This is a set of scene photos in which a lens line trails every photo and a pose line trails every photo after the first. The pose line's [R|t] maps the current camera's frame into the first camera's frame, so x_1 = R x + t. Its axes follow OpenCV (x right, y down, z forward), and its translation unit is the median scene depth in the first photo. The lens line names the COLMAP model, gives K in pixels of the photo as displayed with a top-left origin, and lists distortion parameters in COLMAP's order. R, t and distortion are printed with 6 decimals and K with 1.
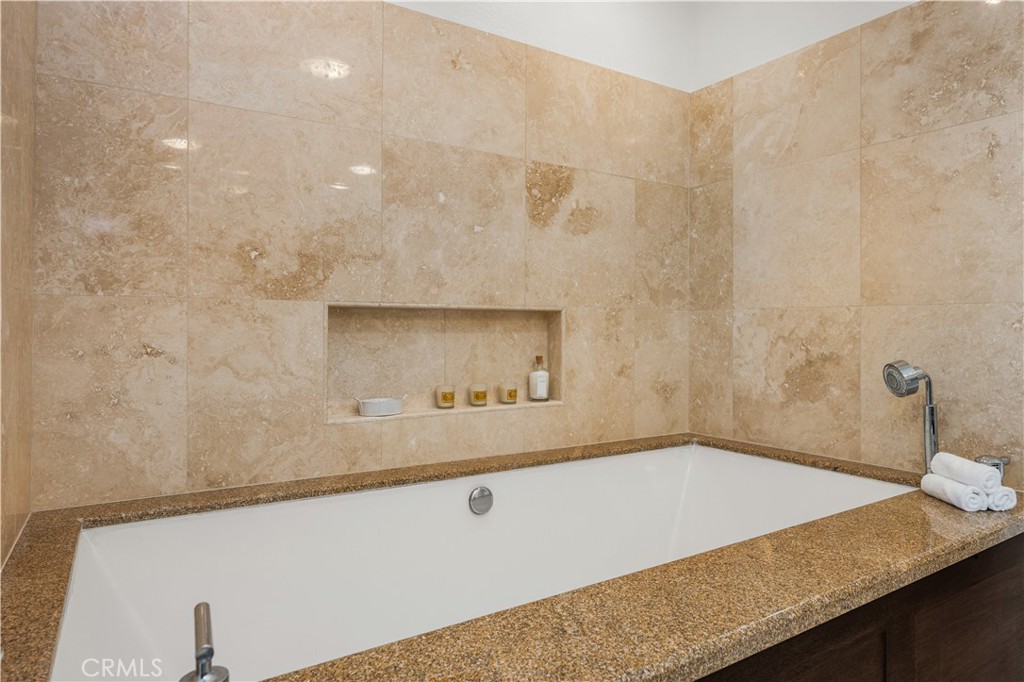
lens RADIAL K [[628.4, 0, 540.2], [0, 628.4, 324.6], [0, 0, 1]] dist [0.001933, -0.001041]
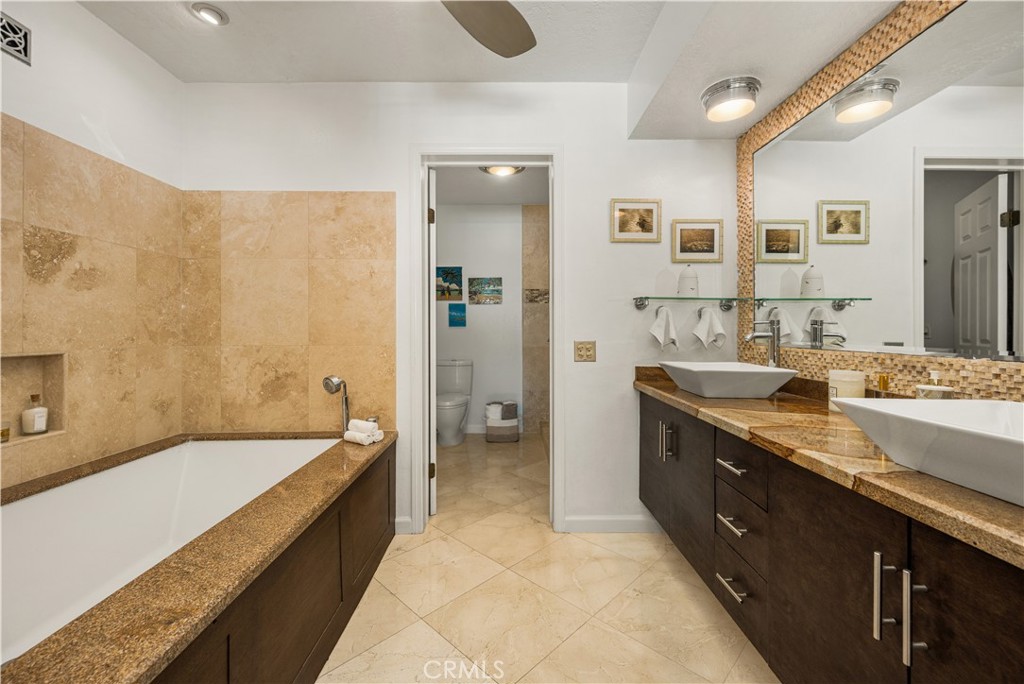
lens RADIAL K [[411.9, 0, 513.7], [0, 411.9, 336.3], [0, 0, 1]] dist [-0.000649, 0.000191]
pose [[0.539044, -0.008667, 0.842233, -0.167418], [0.000776, 0.999952, 0.009793, -0.064773], [-0.842277, -0.004625, 0.539025, -0.136610]]
